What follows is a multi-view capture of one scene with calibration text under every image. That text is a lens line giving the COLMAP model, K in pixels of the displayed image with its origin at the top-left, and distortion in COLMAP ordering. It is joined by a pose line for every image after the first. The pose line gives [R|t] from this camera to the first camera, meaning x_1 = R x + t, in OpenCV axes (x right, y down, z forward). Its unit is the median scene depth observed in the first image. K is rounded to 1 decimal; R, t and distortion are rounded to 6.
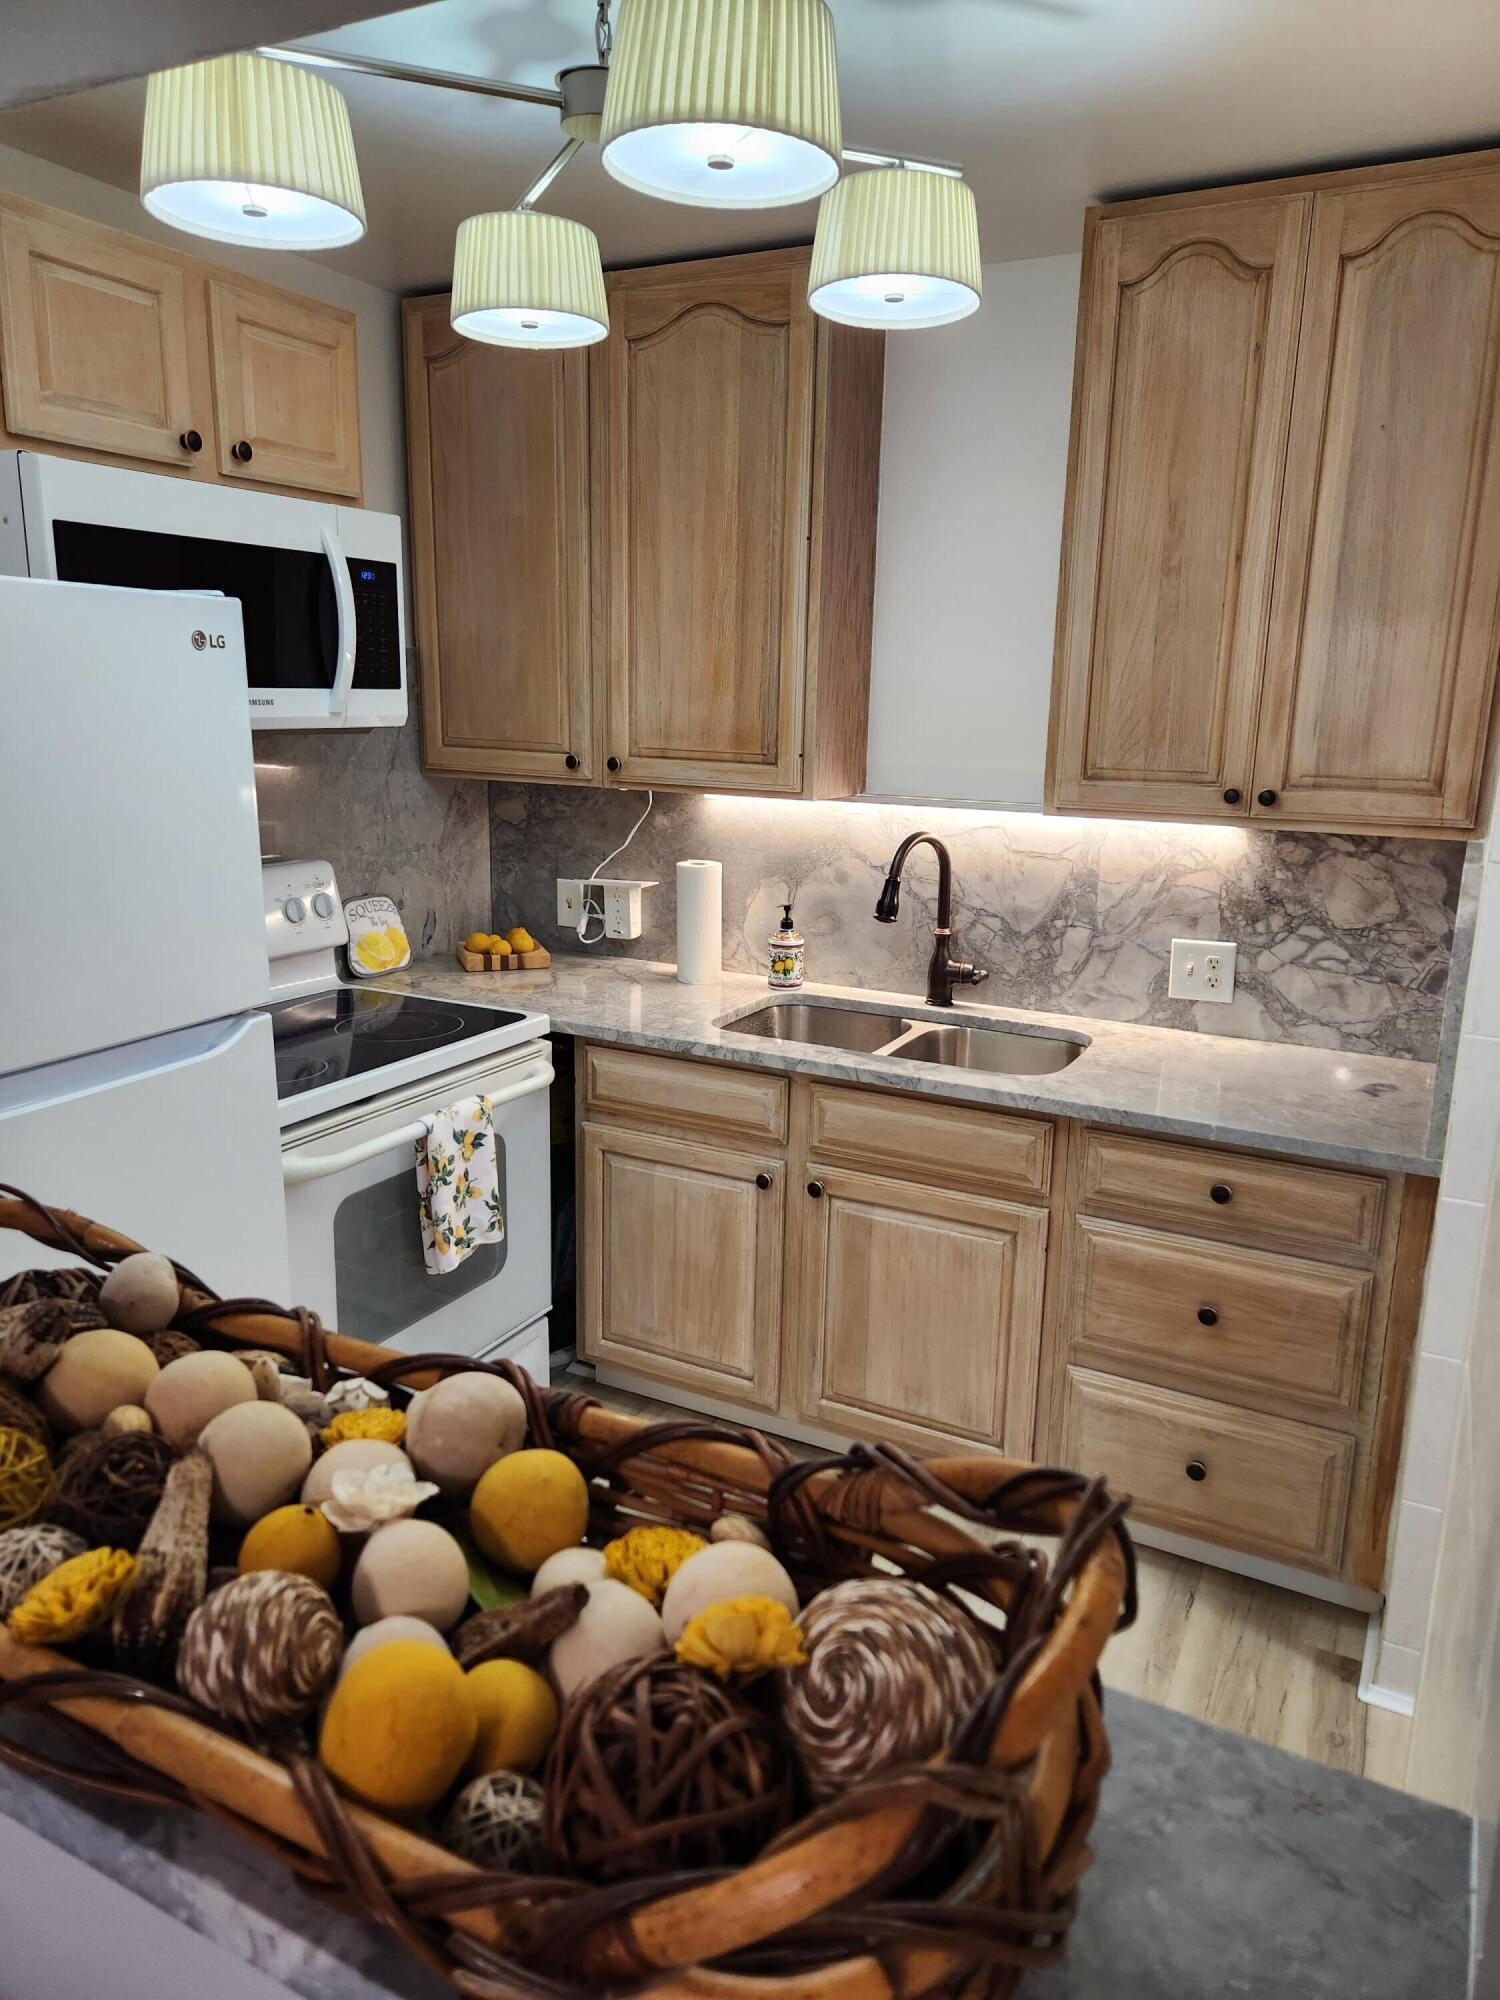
lens RADIAL K [[1321.3, 0, 746.5], [0, 1321.3, 985.7], [0, 0, 1]] dist [0.080798, -0.066703]
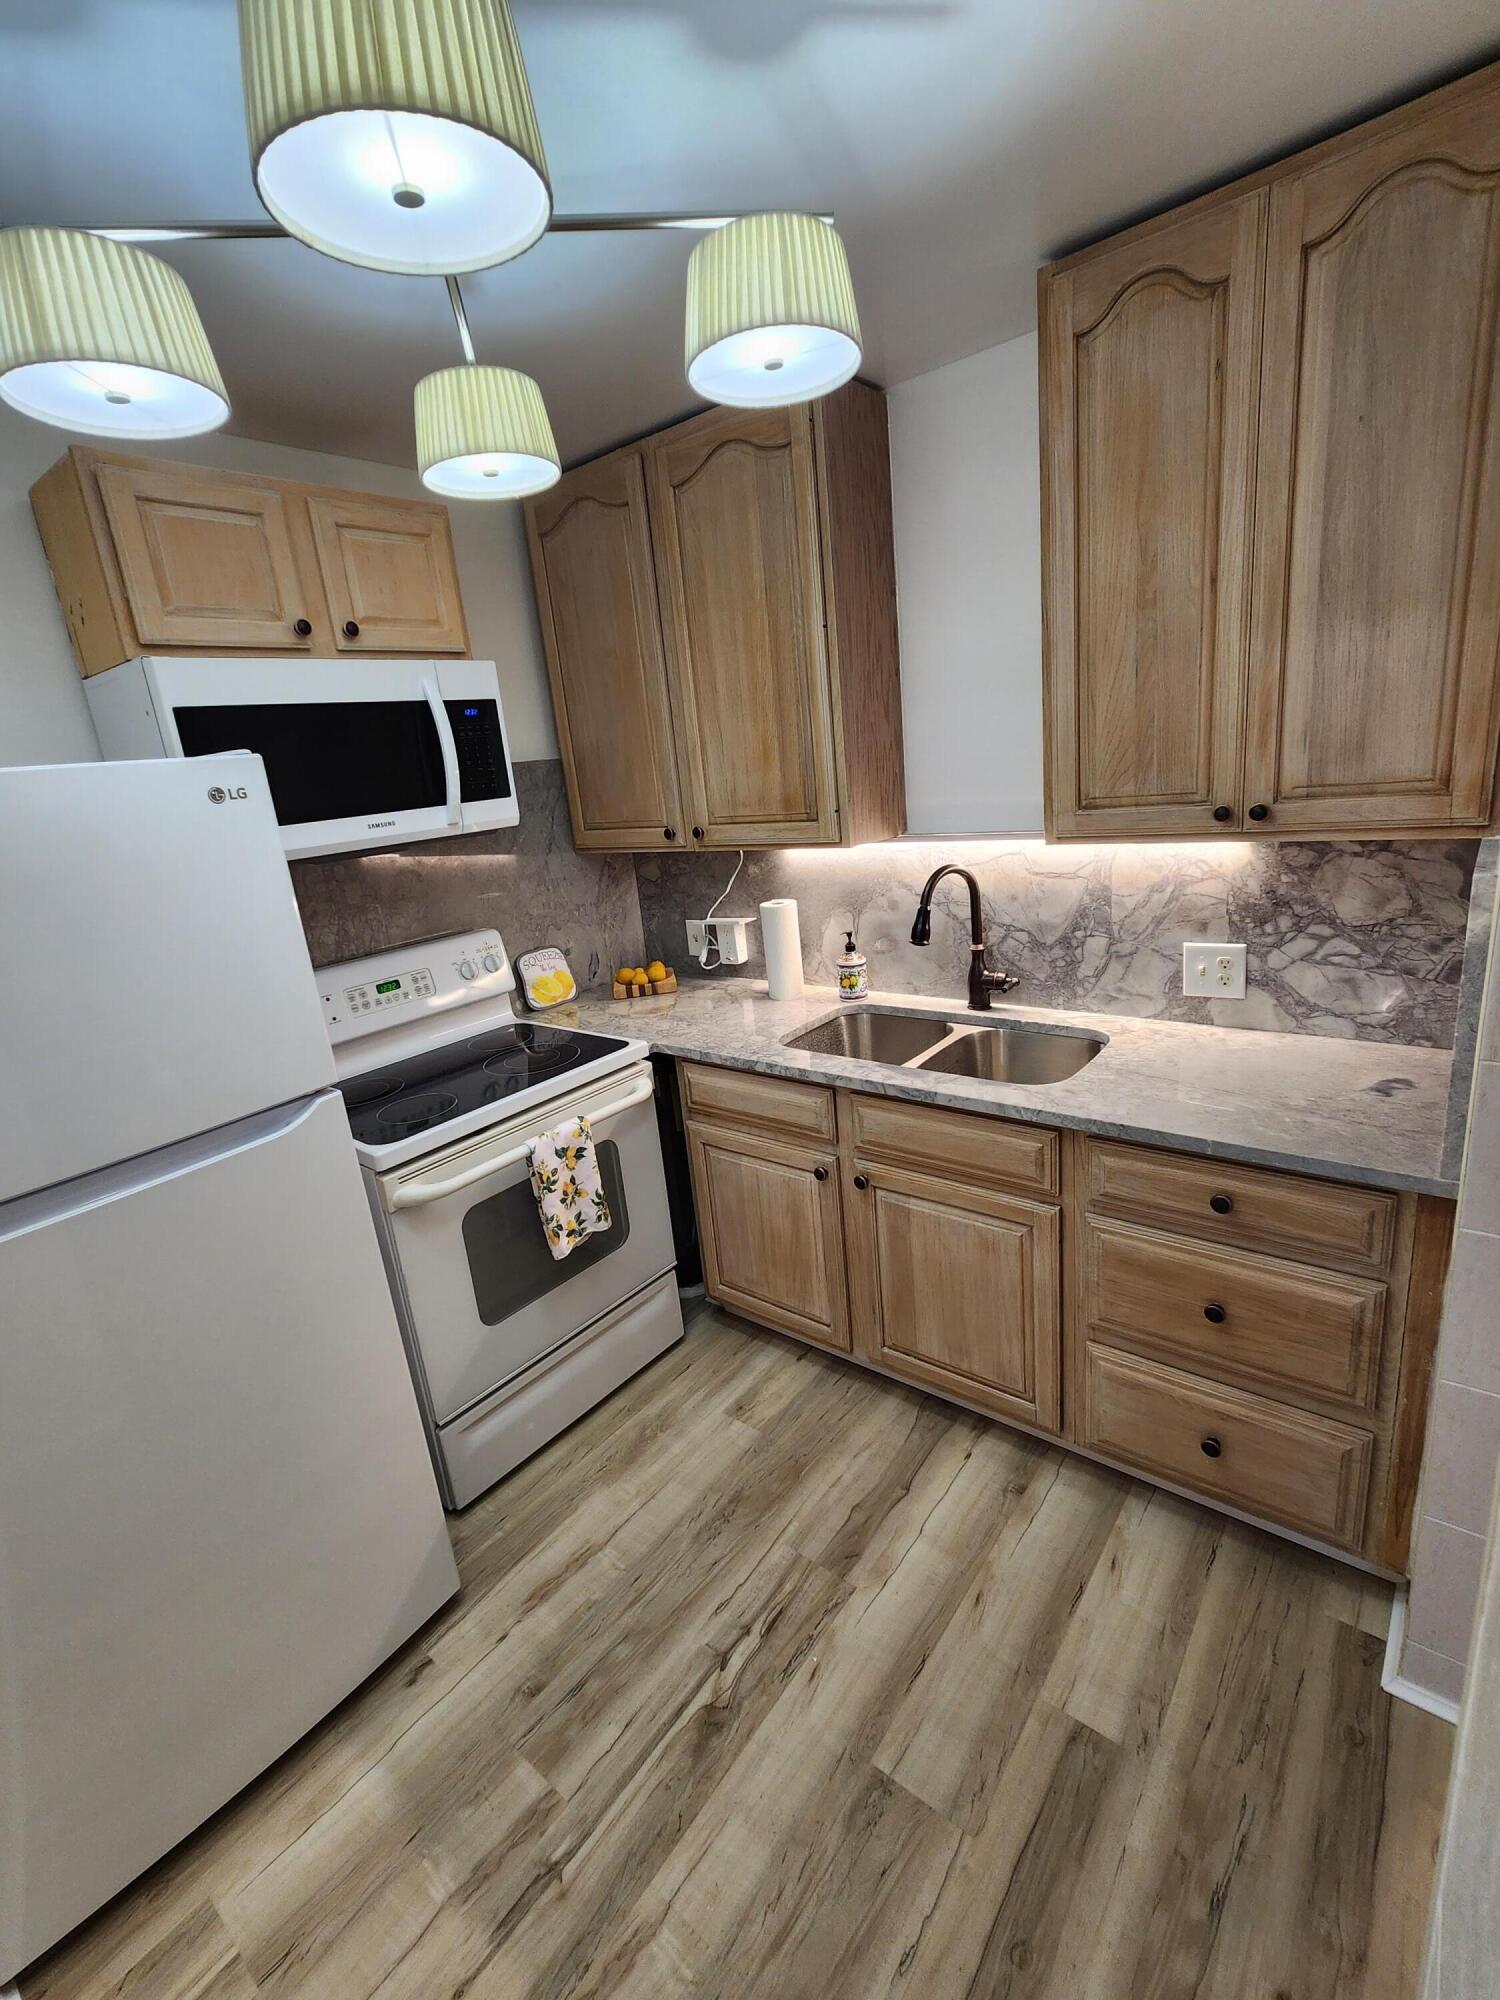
lens RADIAL K [[869.0, 0, 742.4], [0, 869.0, 996.0], [0, 0, 1]] dist [0.002245, 0.000060]
pose [[0.971251, -0.060689, -0.230191, 0.143791], [0.073101, 0.996274, 0.045774, -0.057076], [0.226555, -0.061285, 0.972068, 0.242080]]
